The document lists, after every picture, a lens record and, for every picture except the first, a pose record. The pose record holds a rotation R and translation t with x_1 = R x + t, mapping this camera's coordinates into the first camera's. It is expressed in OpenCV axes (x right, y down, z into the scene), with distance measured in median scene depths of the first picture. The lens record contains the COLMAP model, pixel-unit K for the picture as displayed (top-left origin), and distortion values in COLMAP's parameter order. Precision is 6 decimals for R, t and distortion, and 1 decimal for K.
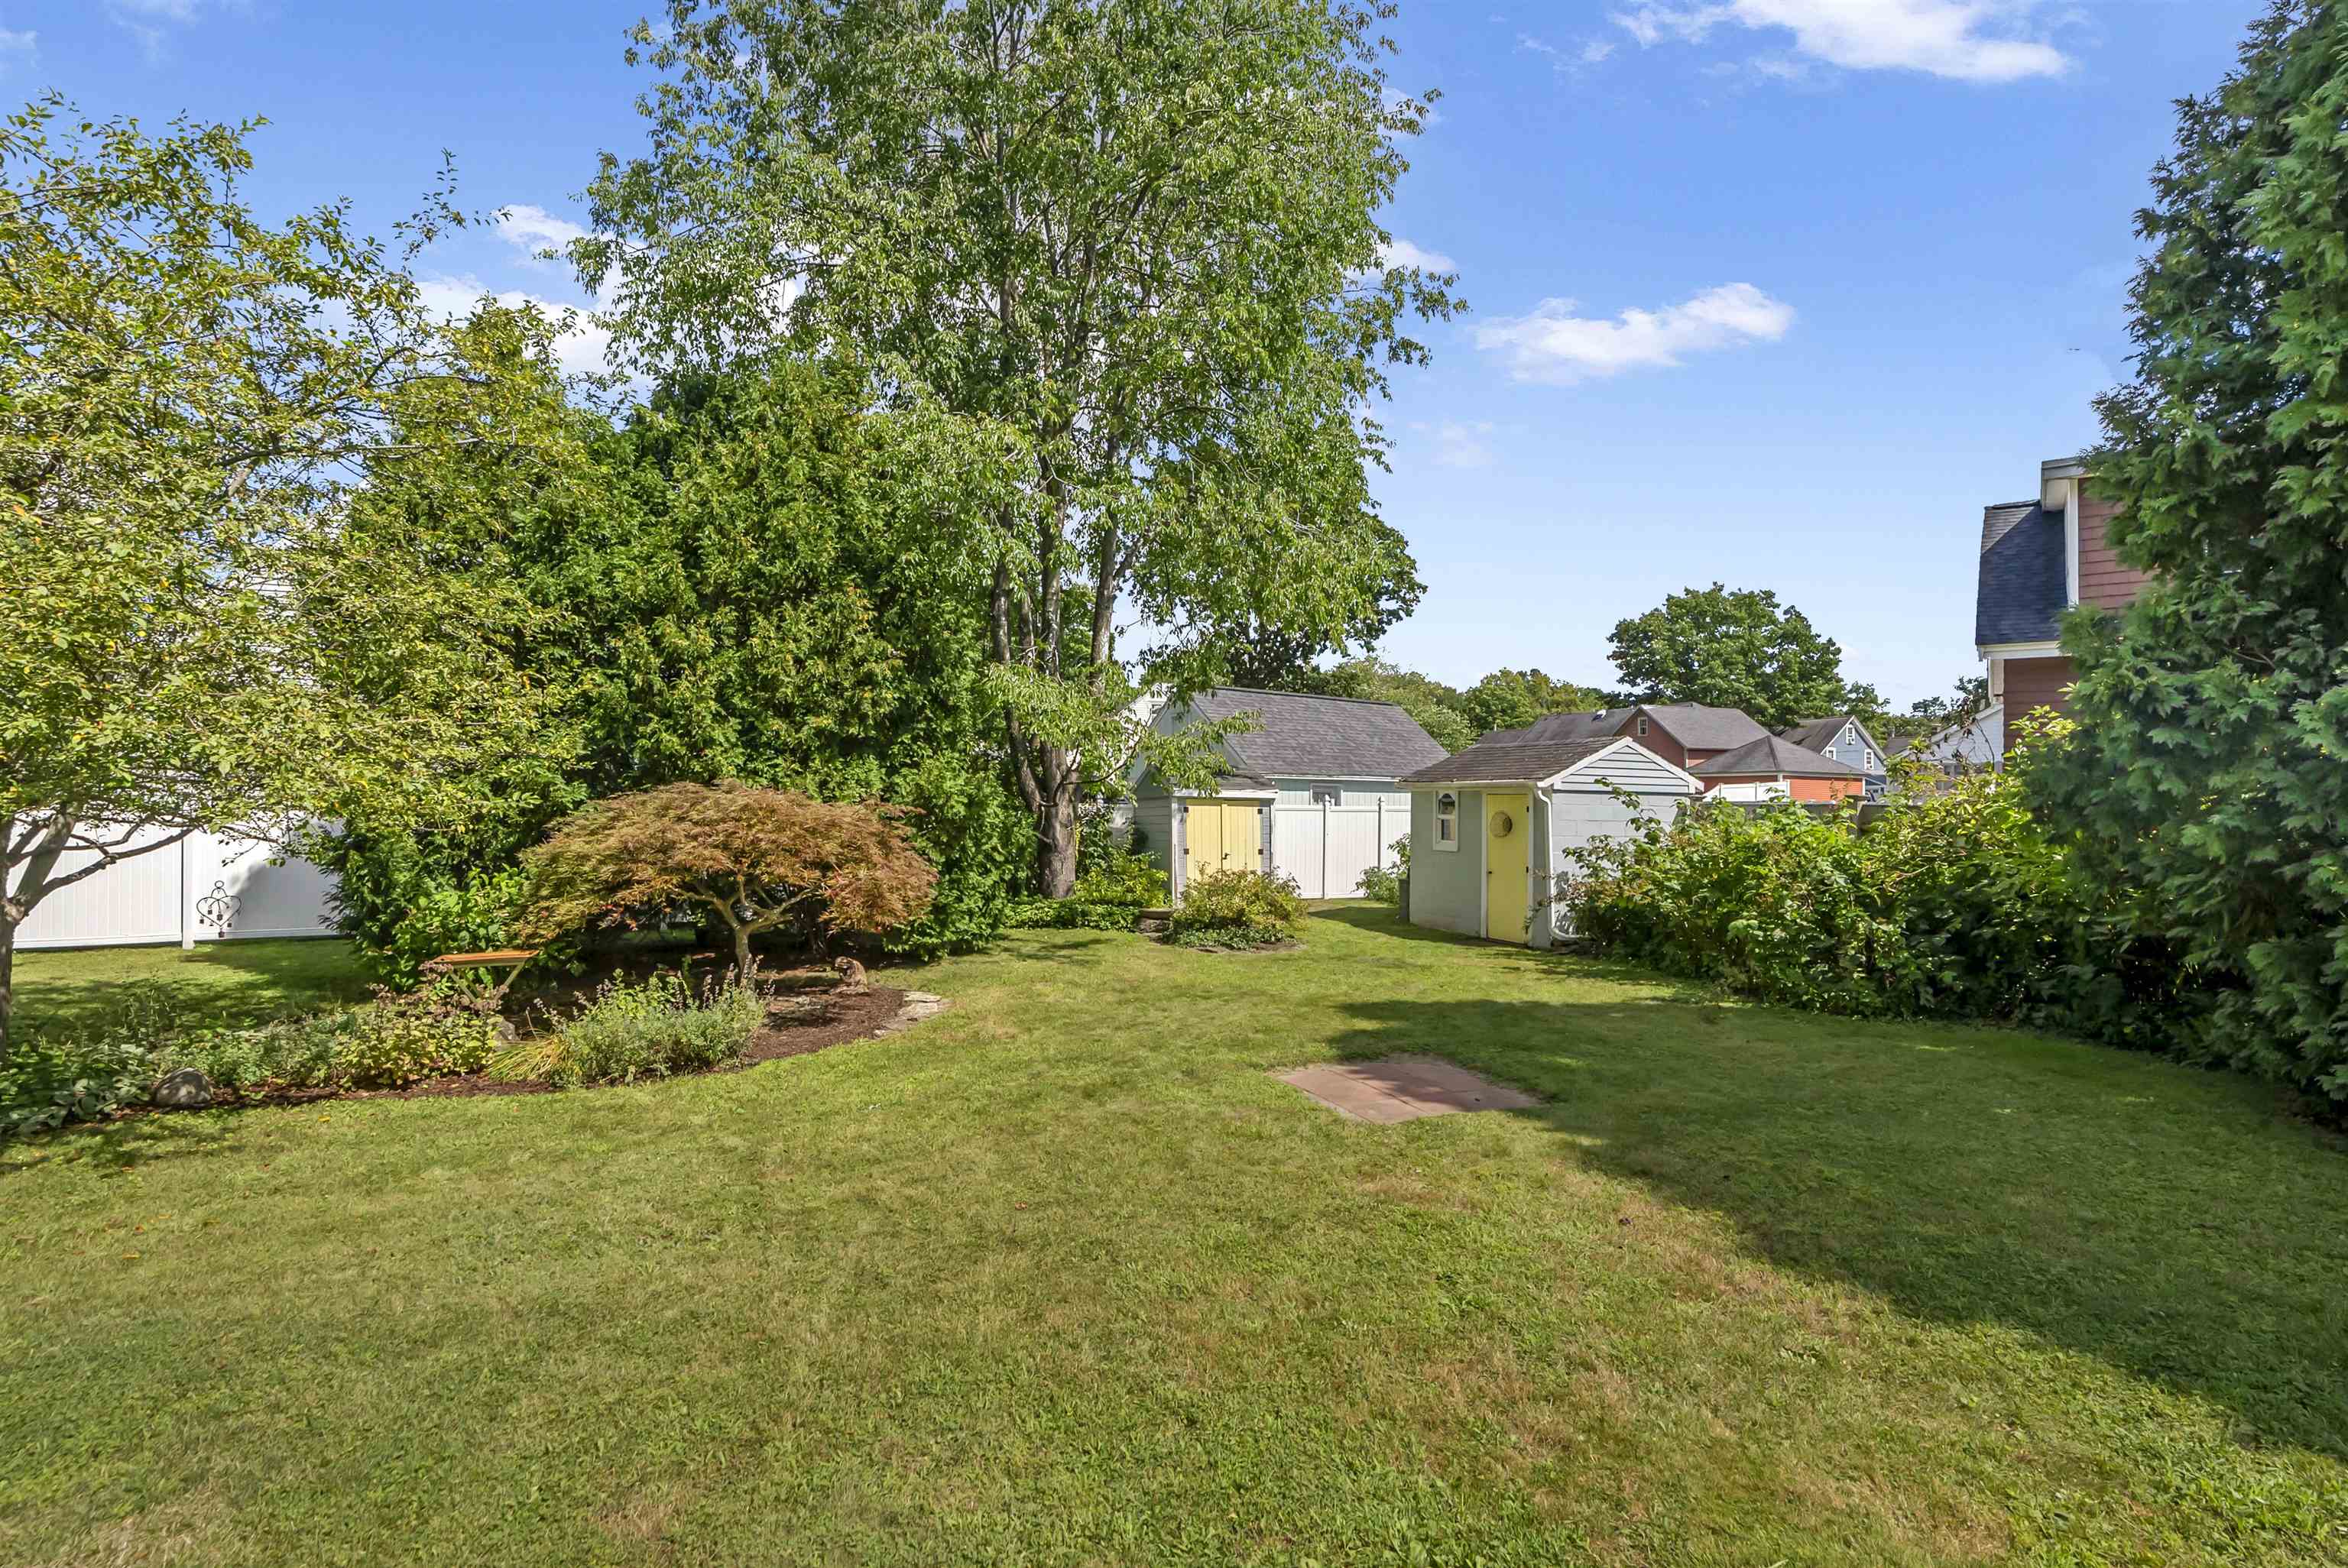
lens RADIAL K [[1098.7, 0, 1174.0], [0, 1098.7, 784.0], [0, 0, 1]] dist [0.000589, 0.005445]
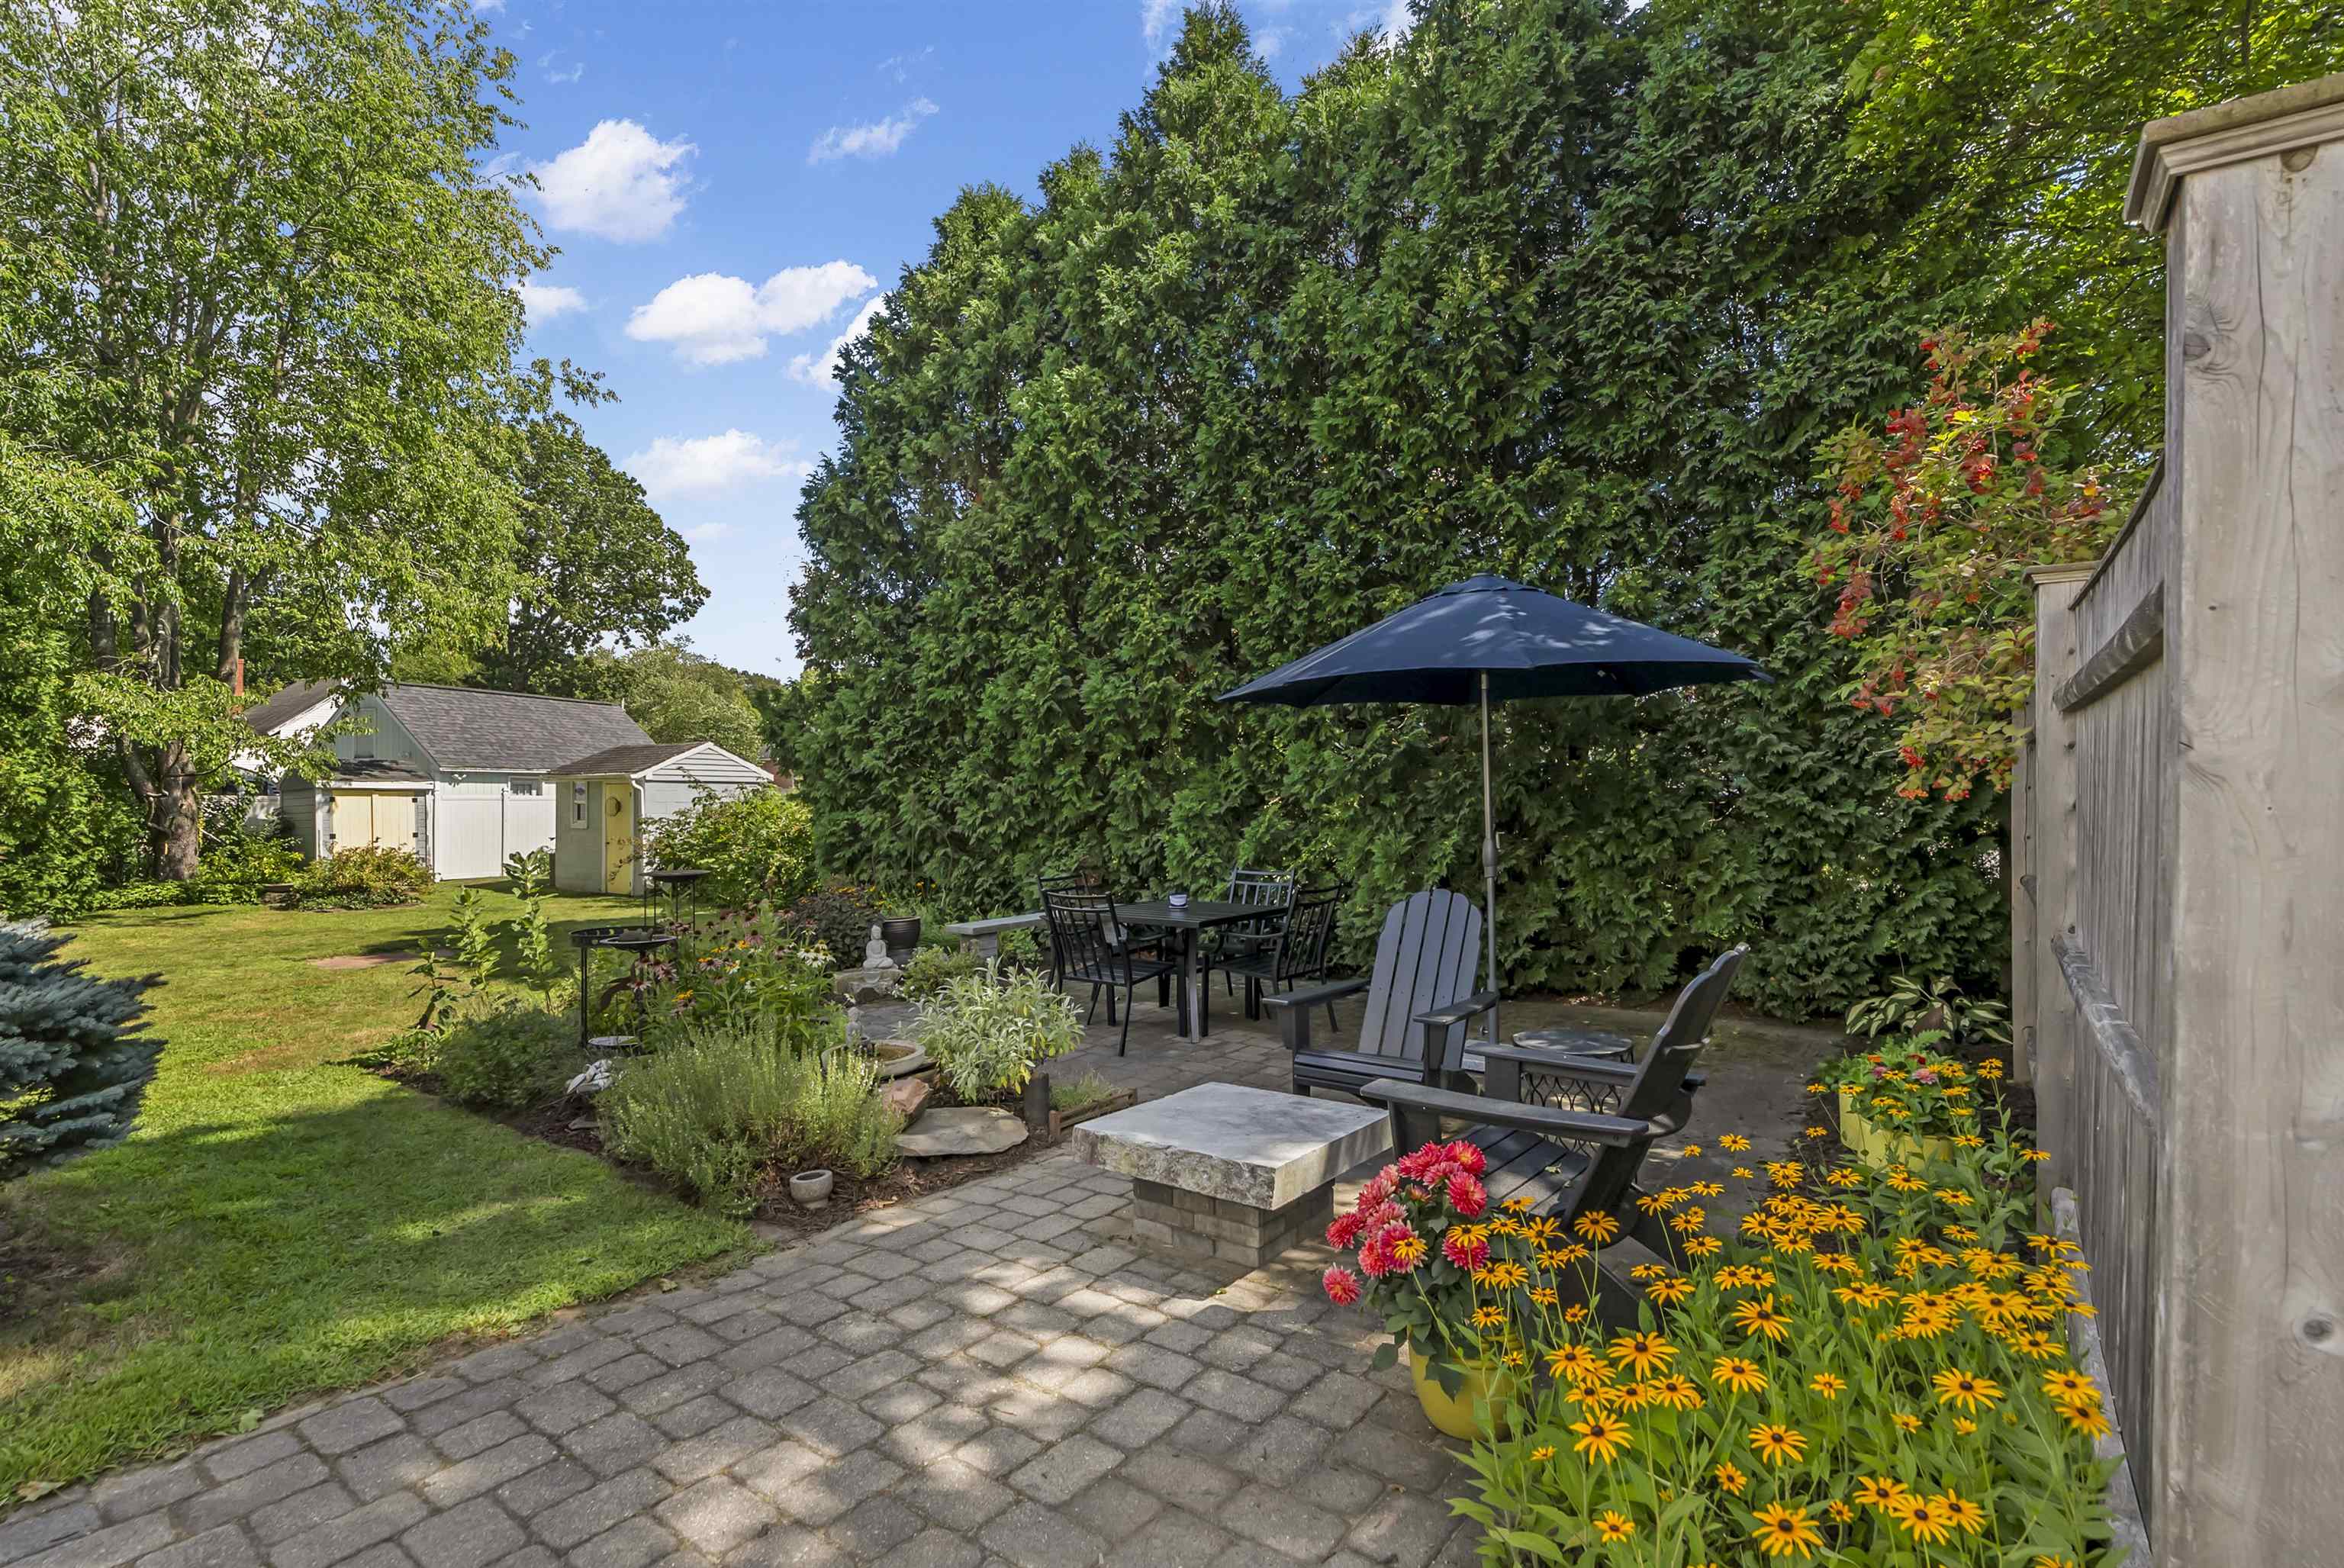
lens RADIAL K [[1083.4, 0, 1172.0], [0, 1083.4, 784.0], [0, 0, 1]] dist [-0.004021, -0.000730]
pose [[0.832410, -0.006481, 0.554123, 0.139803], [0.002077, 0.999961, 0.008576, -0.000594], [-0.554157, -0.005988, 0.832391, -0.497900]]
